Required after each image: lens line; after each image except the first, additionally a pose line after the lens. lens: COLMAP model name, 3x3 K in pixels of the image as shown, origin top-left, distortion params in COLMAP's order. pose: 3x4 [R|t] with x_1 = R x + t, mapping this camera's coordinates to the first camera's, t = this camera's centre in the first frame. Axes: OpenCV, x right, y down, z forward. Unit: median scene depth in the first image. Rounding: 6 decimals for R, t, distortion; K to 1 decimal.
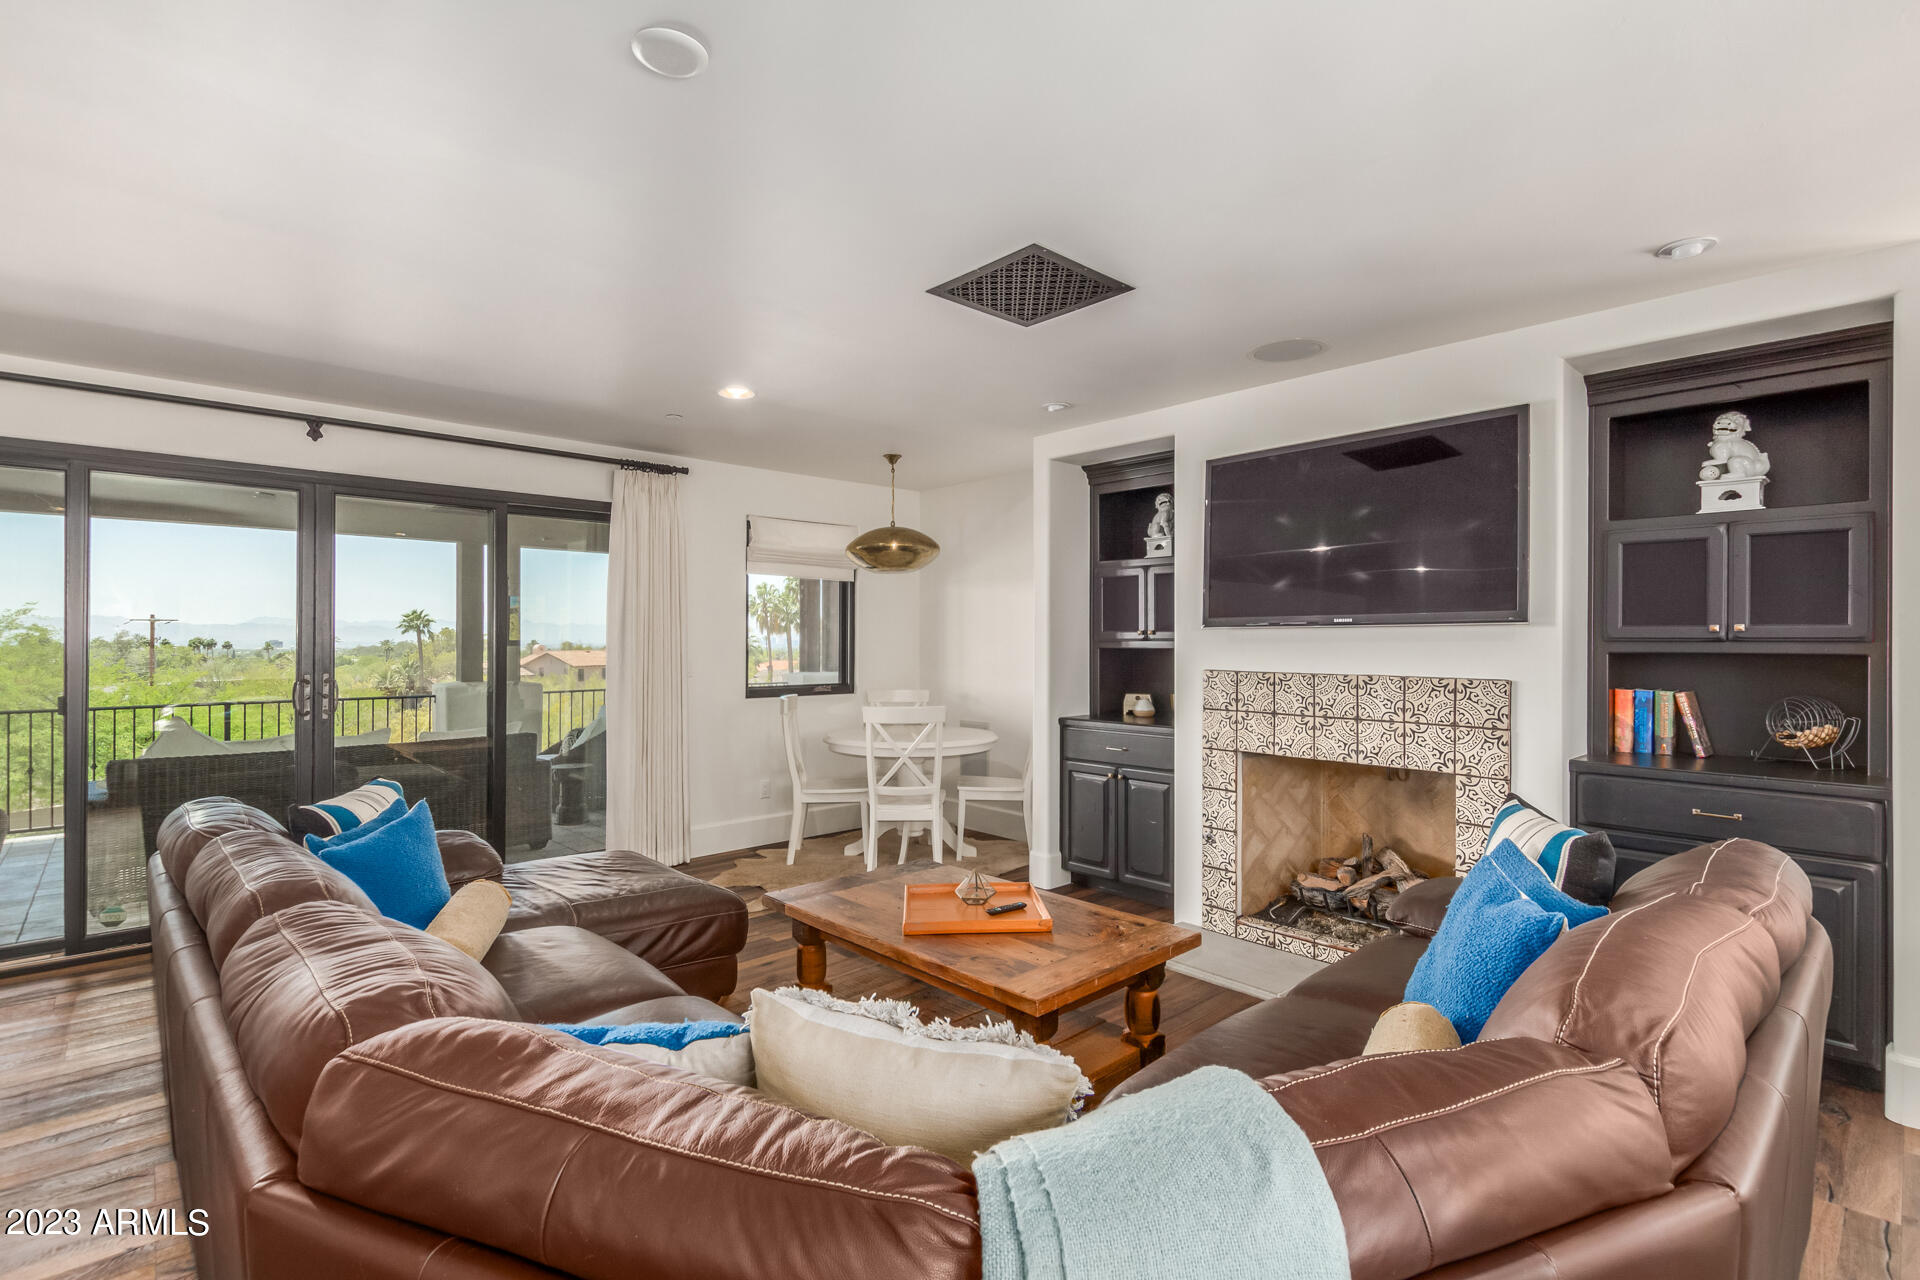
lens RADIAL K [[889.2, 0, 975.5], [0, 889.2, 635.2], [0, 0, 1]] dist [0.001222, 0.000449]
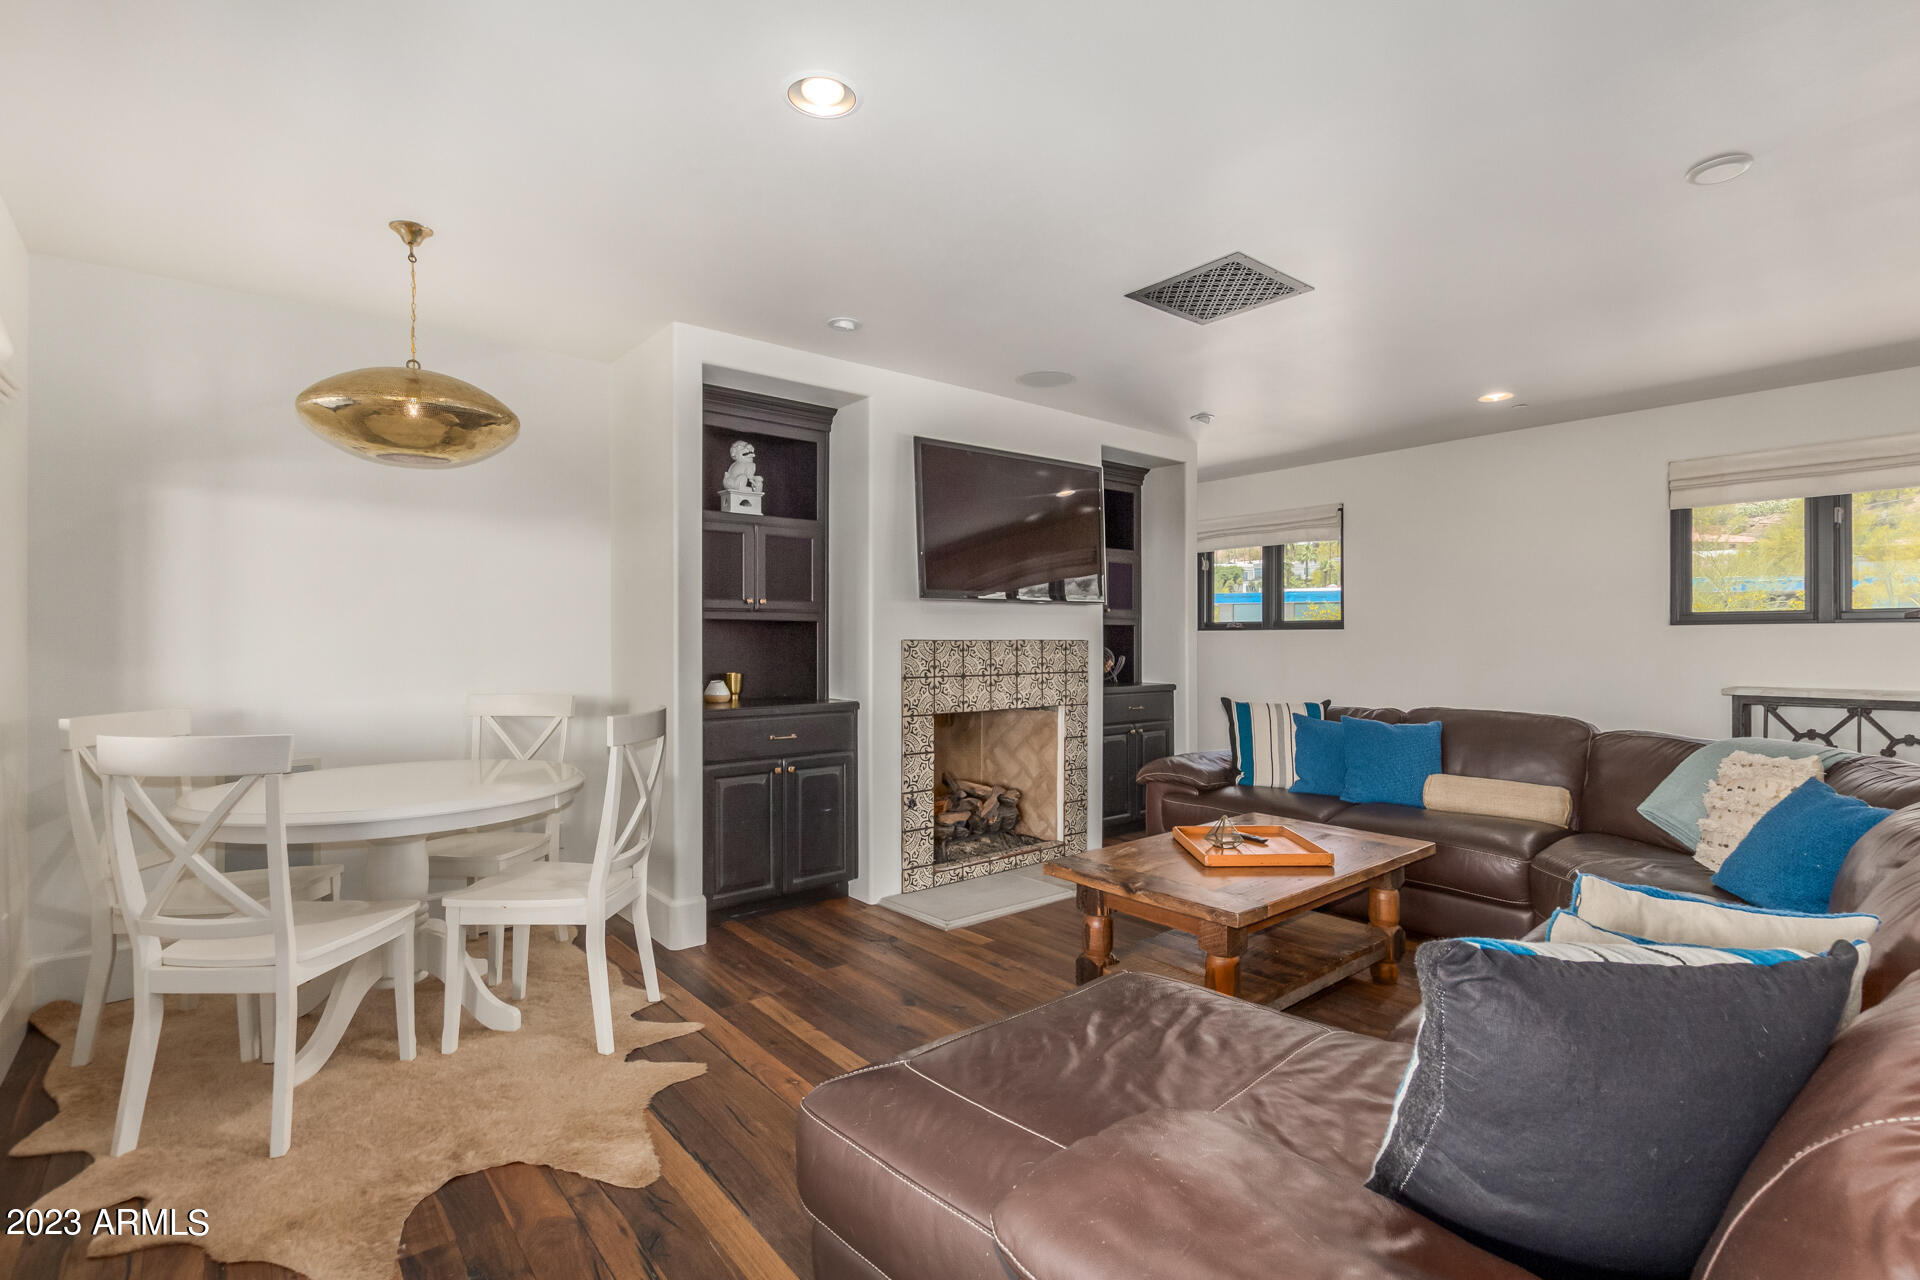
lens RADIAL K [[889.2, 0, 975.5], [0, 889.2, 635.2], [0, 0, 1]] dist [0.001222, 0.000449]
pose [[0.064139, -0.021813, 0.997703, -0.764792], [-0.023252, 0.999457, 0.023346, 0.008837], [-0.997670, -0.024696, 0.063597, 0.879879]]
